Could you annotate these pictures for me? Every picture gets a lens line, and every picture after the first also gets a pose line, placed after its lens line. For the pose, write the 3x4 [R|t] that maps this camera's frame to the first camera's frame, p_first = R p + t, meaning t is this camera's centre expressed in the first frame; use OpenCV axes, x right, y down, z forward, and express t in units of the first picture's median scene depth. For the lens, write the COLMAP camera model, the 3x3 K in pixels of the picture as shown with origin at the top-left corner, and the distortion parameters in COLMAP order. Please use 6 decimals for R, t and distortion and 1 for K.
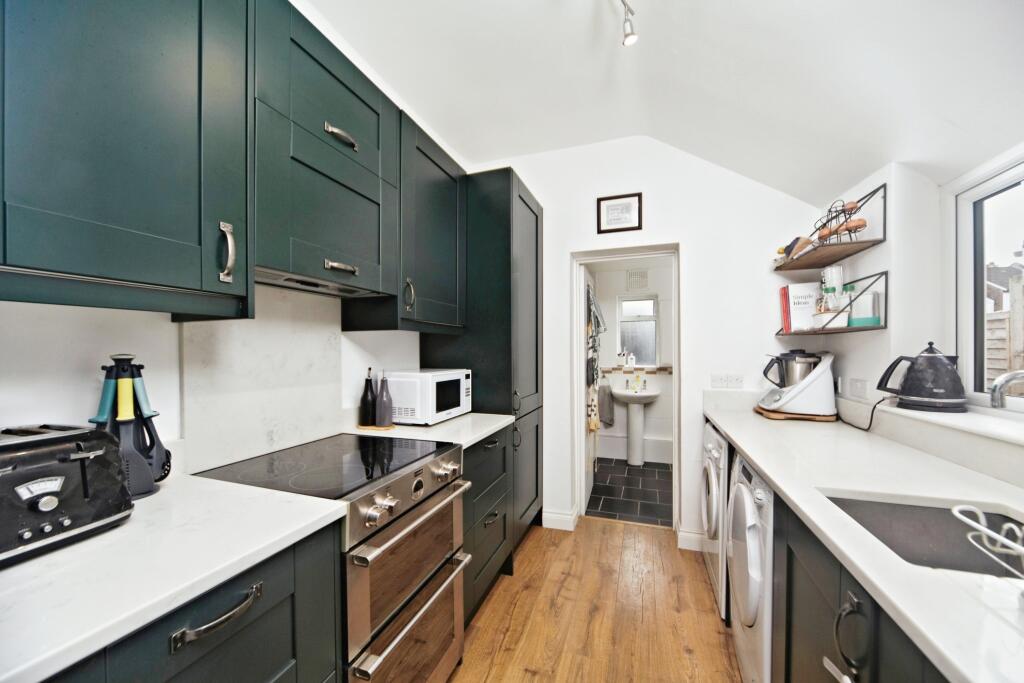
lens RADIAL K [[363.2, 0, 521.9], [0, 363.2, 349.9], [0, 0, 1]] dist [-0.015472, 0.000001]
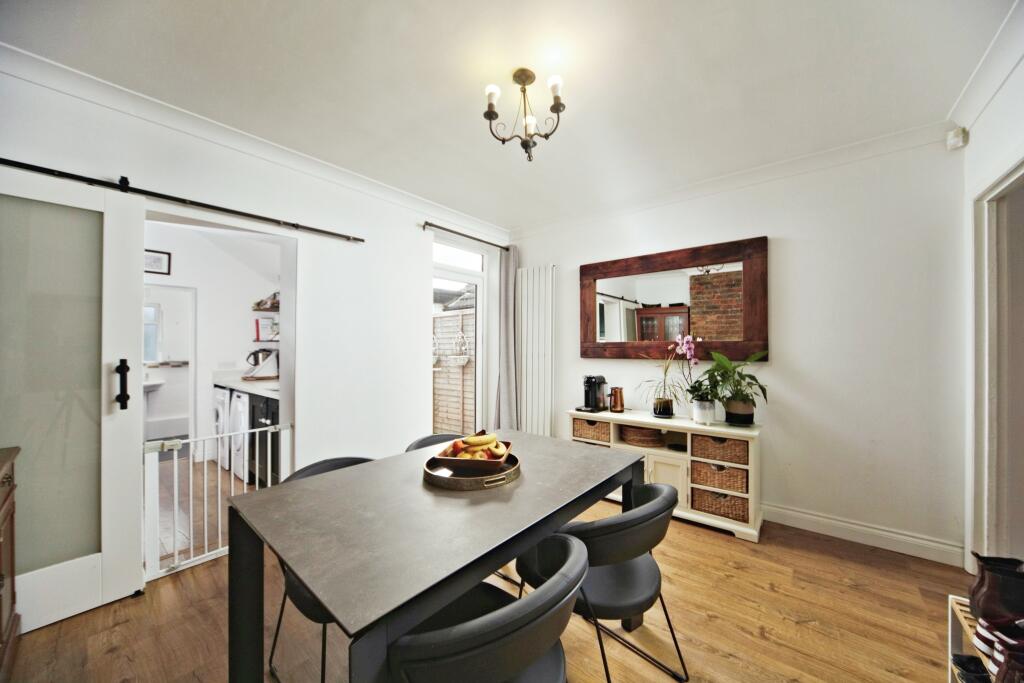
lens RADIAL K [[363.2, 0, 521.9], [0, 363.2, 349.9], [0, 0, 1]] dist [-0.015472, 0.000001]
pose [[0.333471, -0.002162, 0.942758, -0.781770], [-0.003529, 0.999988, 0.003541, -0.006562], [-0.942754, -0.004508, 0.333459, -1.226706]]
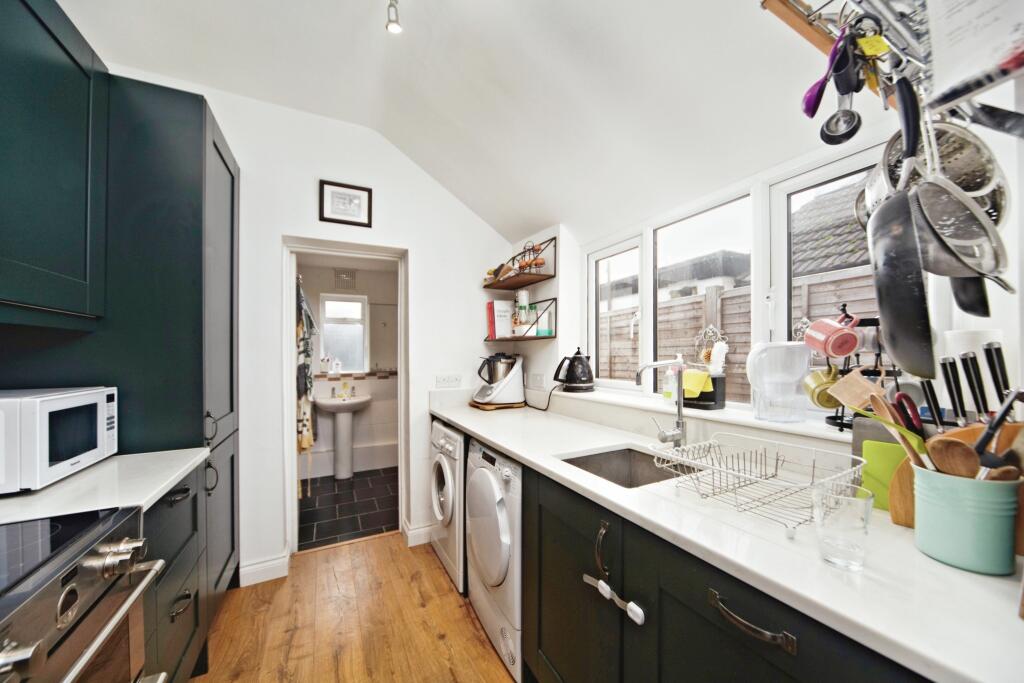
lens RADIAL K [[365.5, 0, 517.0], [0, 365.5, 354.1], [0, 0, 1]] dist [-0.014705, 0.000336]
pose [[0.690581, -0.006083, 0.723229, -0.116097], [0.007370, 0.999972, 0.001373, 0.002048], [-0.723217, 0.004382, 0.690607, 0.072505]]
